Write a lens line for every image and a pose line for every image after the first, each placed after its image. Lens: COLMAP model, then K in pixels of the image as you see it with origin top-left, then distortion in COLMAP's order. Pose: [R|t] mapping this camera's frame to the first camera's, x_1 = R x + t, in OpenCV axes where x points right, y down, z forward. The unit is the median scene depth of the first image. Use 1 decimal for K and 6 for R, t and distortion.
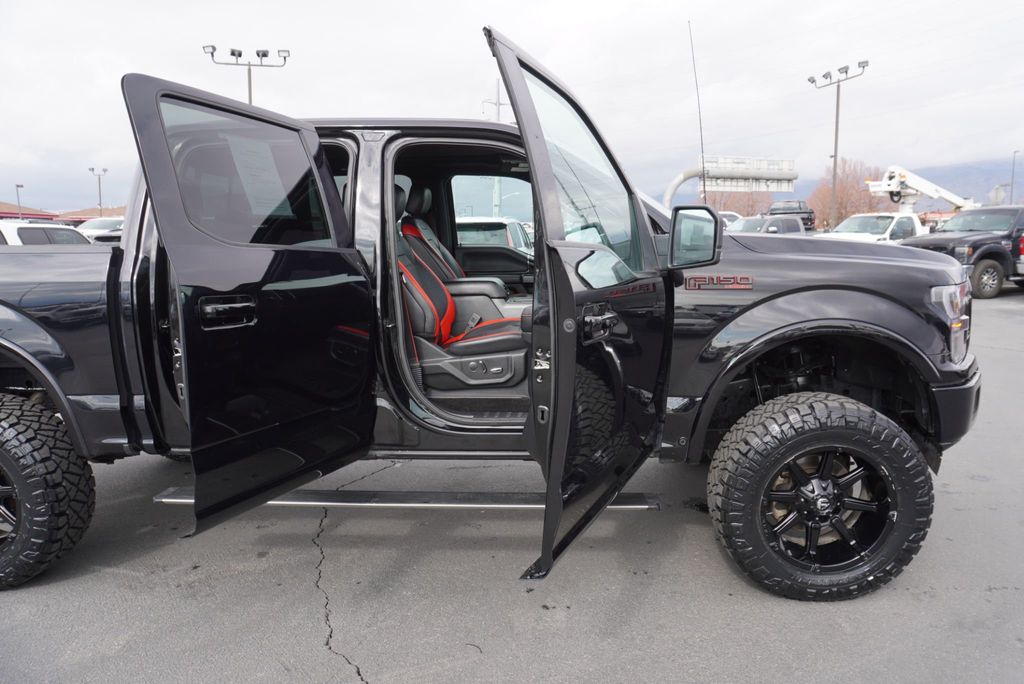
lens RADIAL K [[676.3, 0, 507.5], [0, 676.3, 348.6], [0, 0, 1]] dist [0.006737, 0.006139]
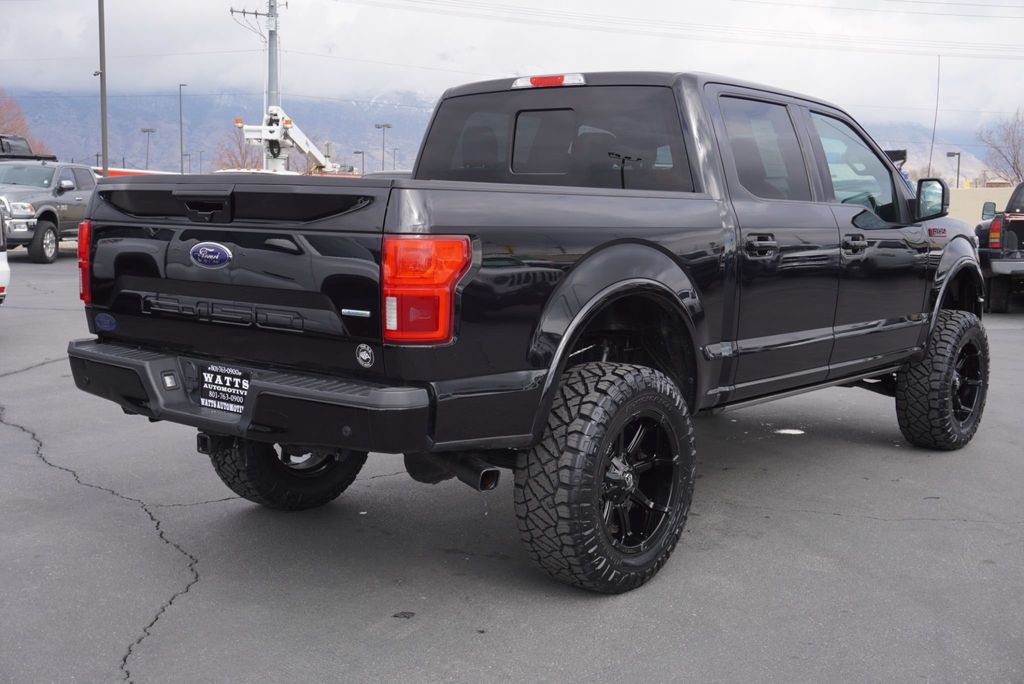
lens RADIAL K [[1203.9, 0, 512.0], [0, 1203.9, 338.6], [0, 0, 1]] dist [0.017966, 0.000000]
pose [[0.603379, -0.056323, 0.795463, -2.094516], [0.093893, 0.995582, -0.000727, 0.037411], [-0.791908, 0.075128, 0.606002, 0.167994]]
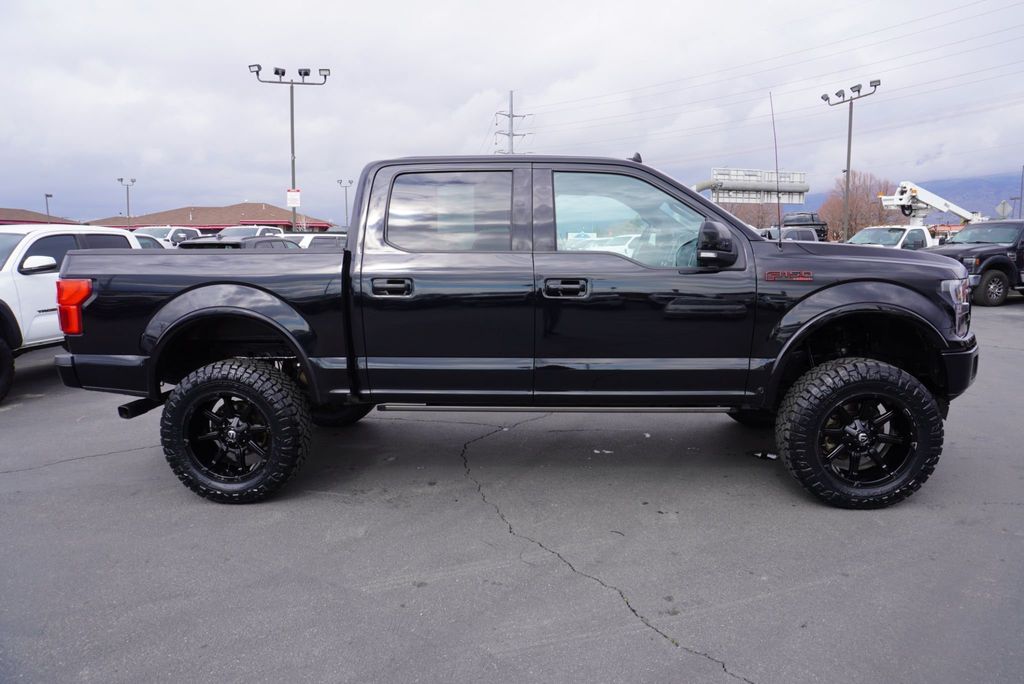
lens RADIAL K [[676.3, 0, 517.0], [0, 676.3, 349.6], [0, 0, 1]] dist [0.006737, 0.006139]
pose [[0.999991, 0.004169, -0.000743, -0.219747], [-0.004179, 0.999896, -0.013828, 0.067757], [0.000686, 0.013831, 0.999904, -0.352096]]
